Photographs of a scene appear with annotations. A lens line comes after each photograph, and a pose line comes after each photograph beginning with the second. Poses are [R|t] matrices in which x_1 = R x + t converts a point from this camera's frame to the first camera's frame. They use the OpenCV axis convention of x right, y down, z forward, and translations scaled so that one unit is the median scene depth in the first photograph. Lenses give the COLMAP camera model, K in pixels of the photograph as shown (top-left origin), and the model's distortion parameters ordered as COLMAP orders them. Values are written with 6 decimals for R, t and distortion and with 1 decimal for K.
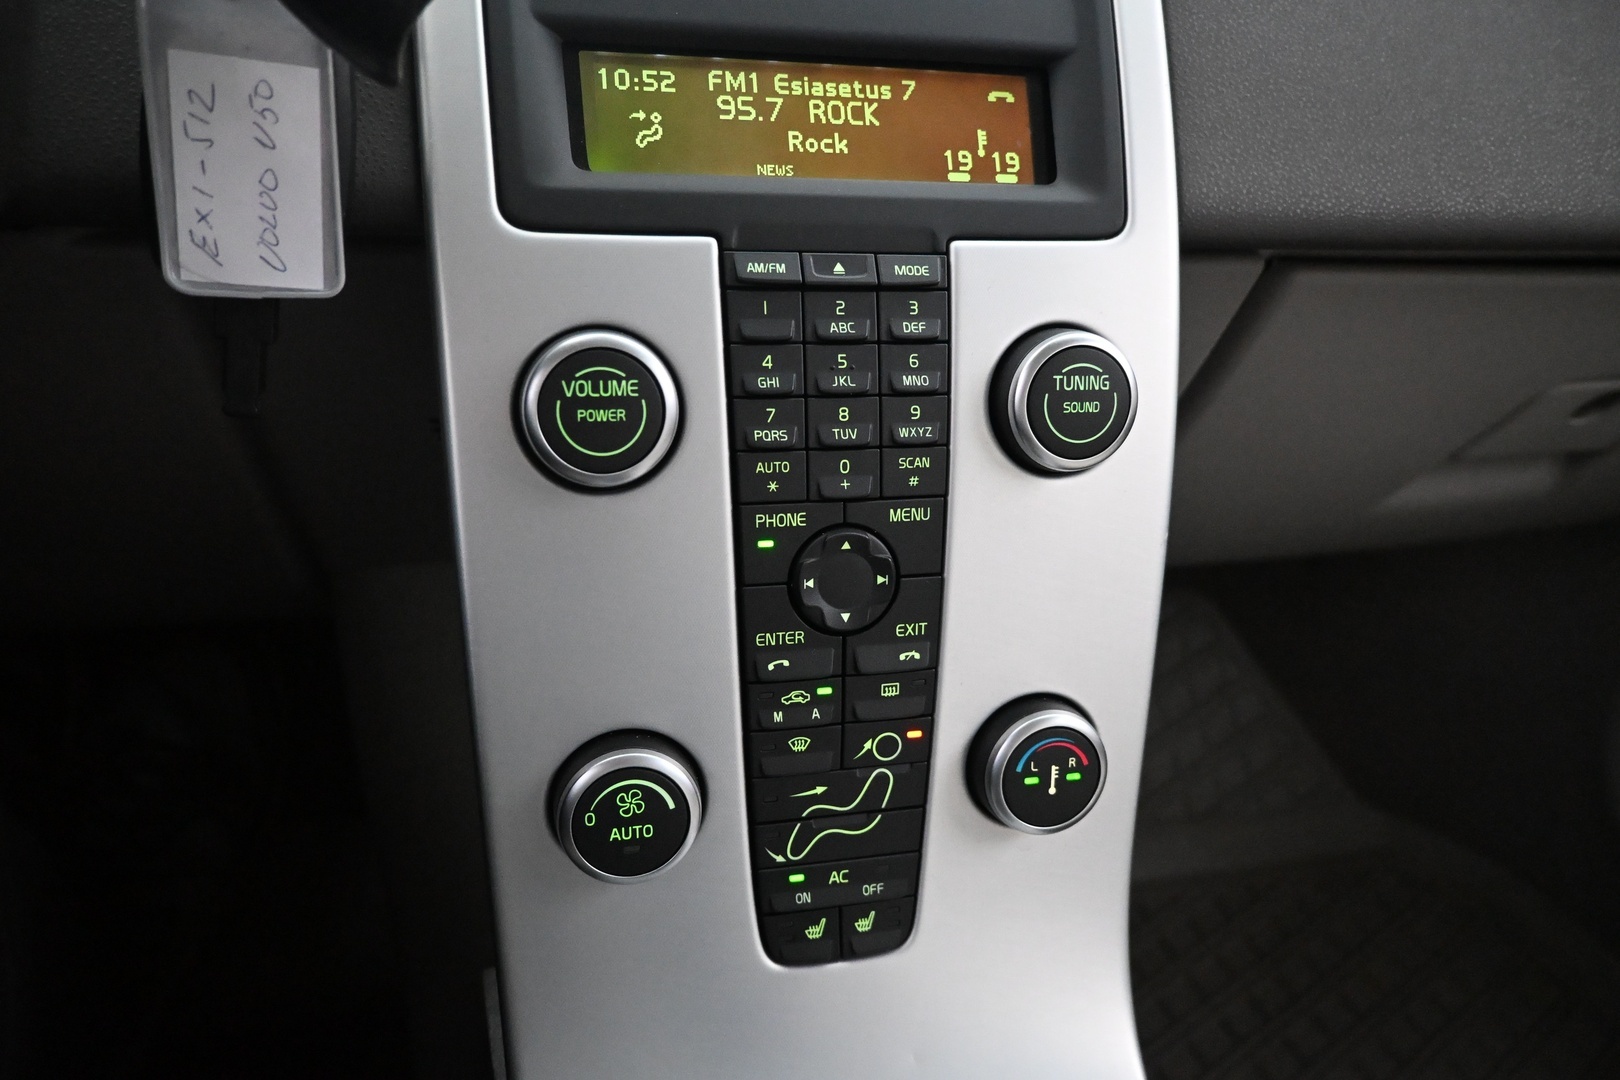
lens RADIAL K [[1091.5, 0, 807.6], [0, 1091.5, 536.2], [0, 0, 1]] dist [-0.005561, -0.006332]
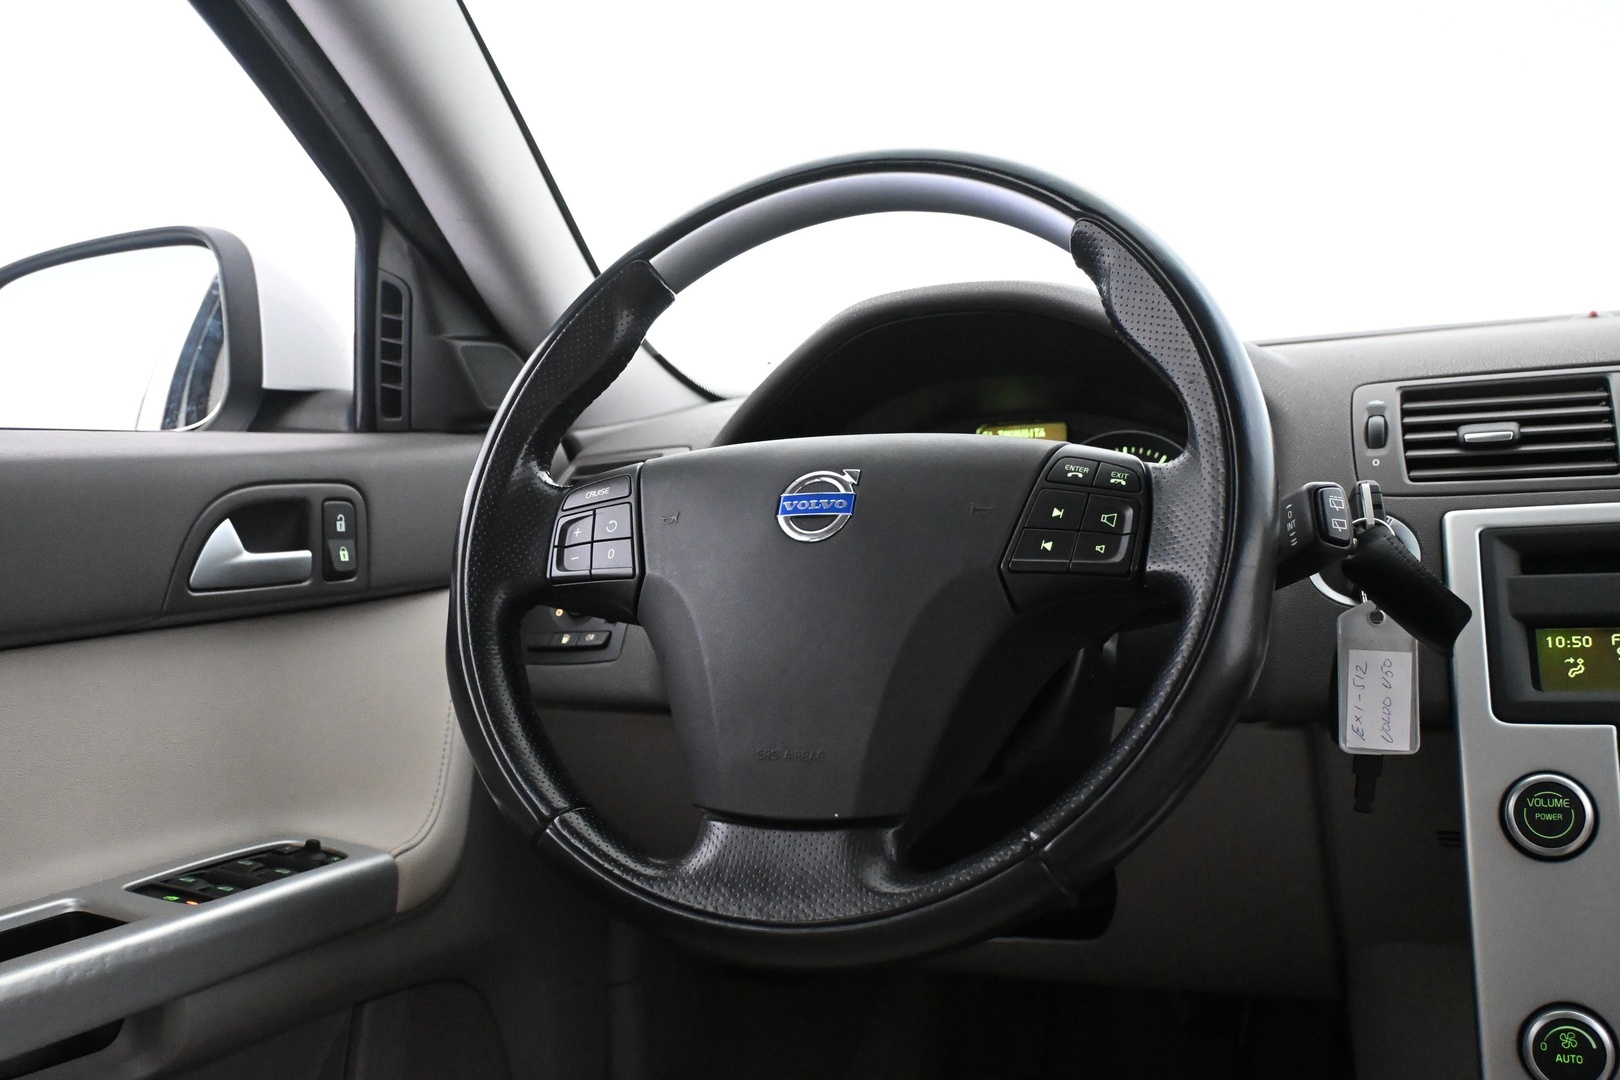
lens RADIAL K [[1626.3, 0, 811.5], [0, 1626.3, 534.7], [0, 0, 1]] dist [-0.006741, 0.000000]
pose [[0.817599, -0.069898, -0.571530, 0.376848], [-0.132420, 0.943172, -0.304782, 0.418391], [0.560354, 0.324871, 0.761880, -1.864169]]
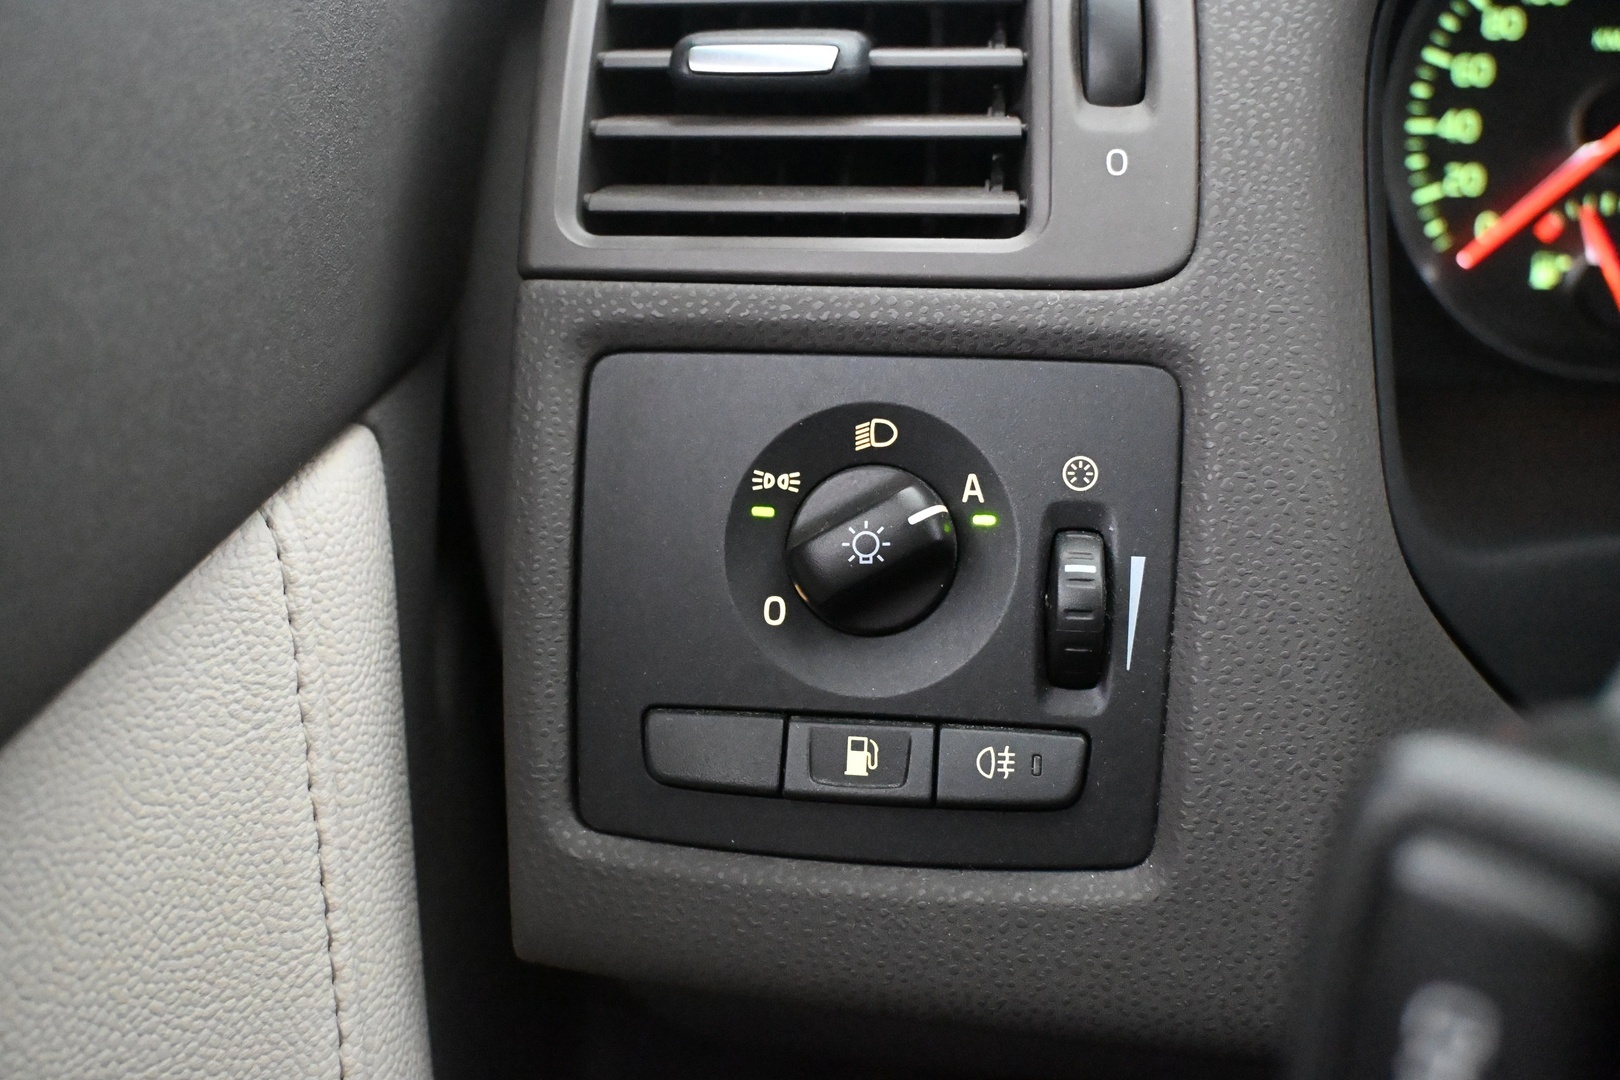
lens RADIAL K [[1551.8, 0, 812.0], [0, 1551.8, 543.8], [0, 0, 1]] dist [-0.015793, 0.000000]
pose [[0.977956, 0.062295, -0.199302, -1.992680], [-0.047986, 0.995964, 0.075843, -0.546039], [0.203222, -0.064608, 0.976999, -0.133308]]
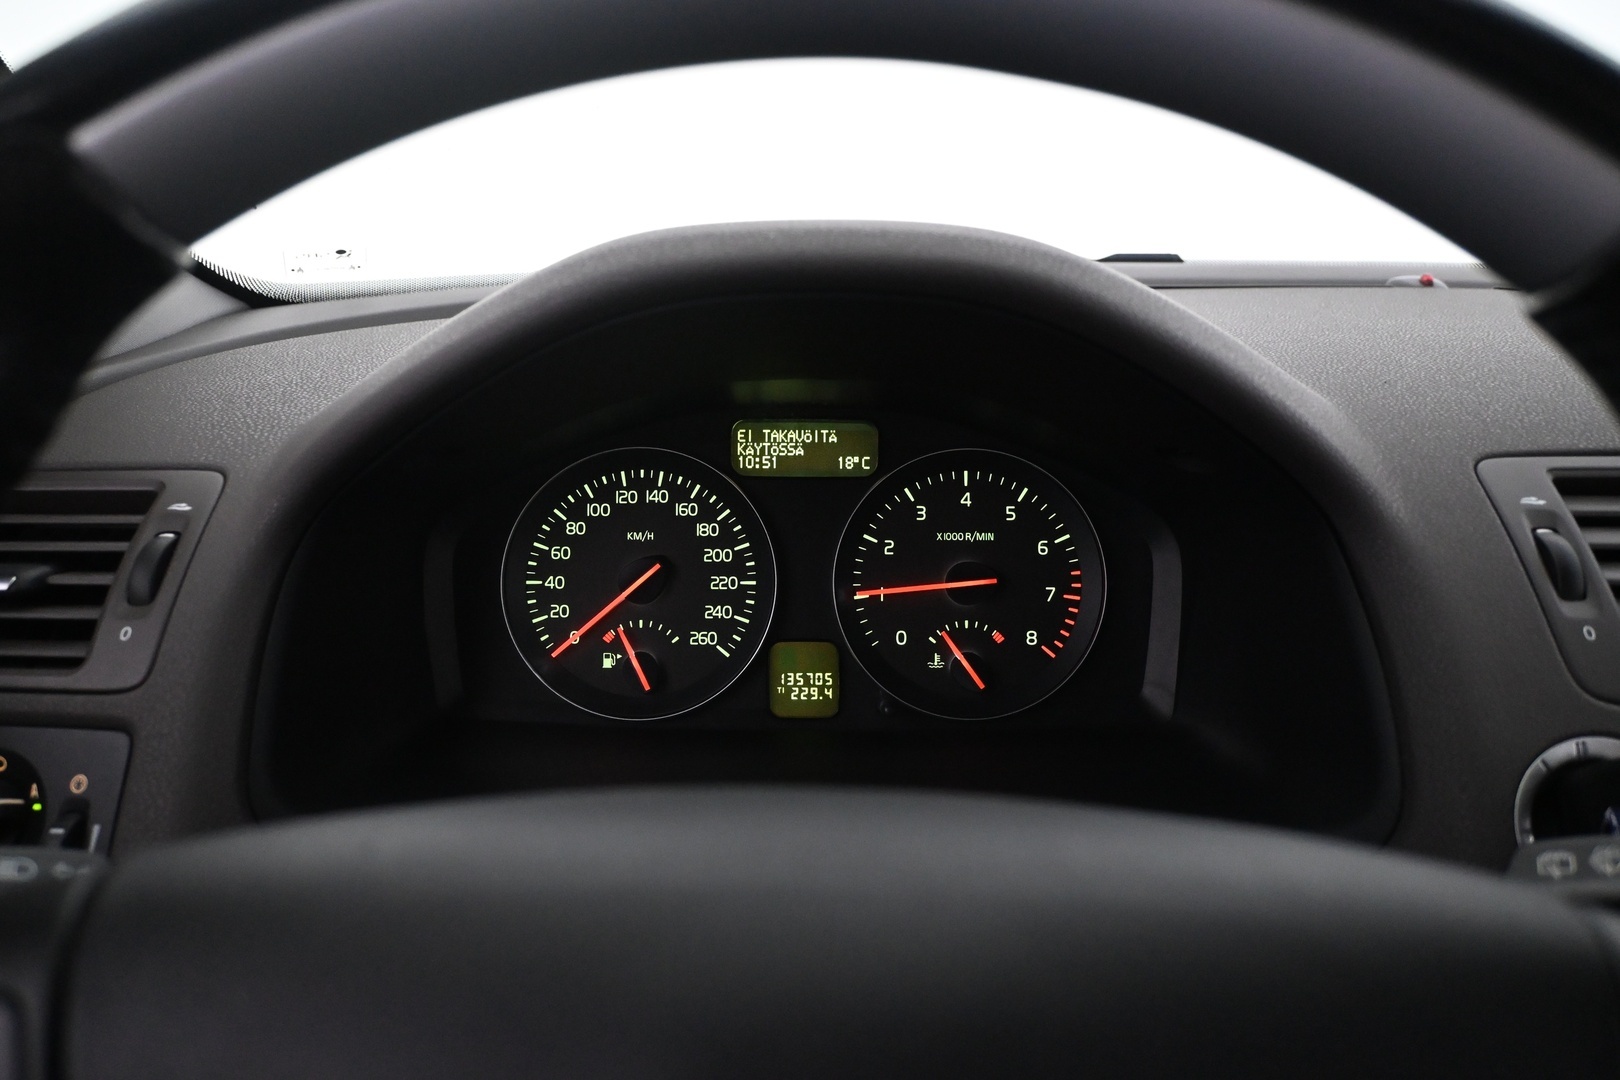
lens RADIAL K [[1178.9, 0, 808.7], [0, 1178.9, 537.5], [0, 0, 1]] dist [-0.021966, -0.006957]
pose [[0.978617, 0.015104, -0.205134, -1.027562], [-0.045991, 0.988119, -0.146651, -0.639659], [0.200482, 0.152950, 0.967684, -0.406158]]
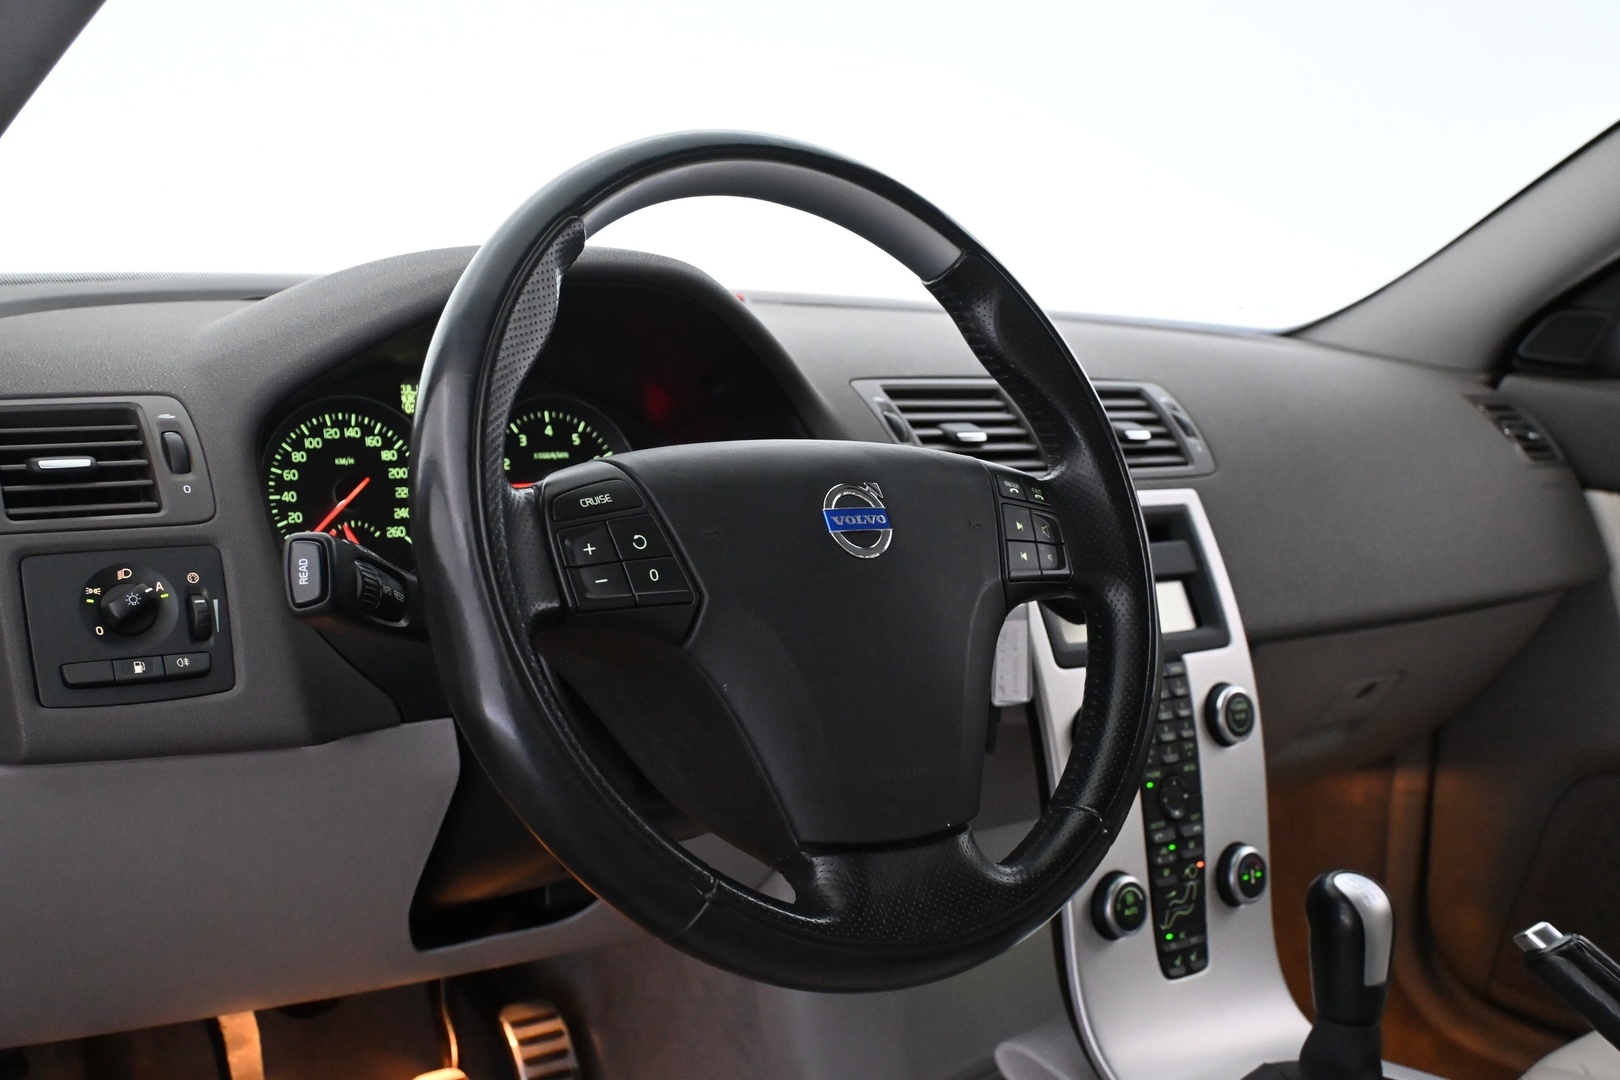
lens RADIAL K [[1865.9, 0, 804.2], [0, 1865.9, 546.8], [0, 0, 1]] dist [0.002116, 0.000000]
pose [[0.904039, -0.065621, 0.422384, -2.399950], [0.164633, 0.965368, -0.202389, 0.203982], [-0.394475, 0.252506, 0.883533, -2.443963]]
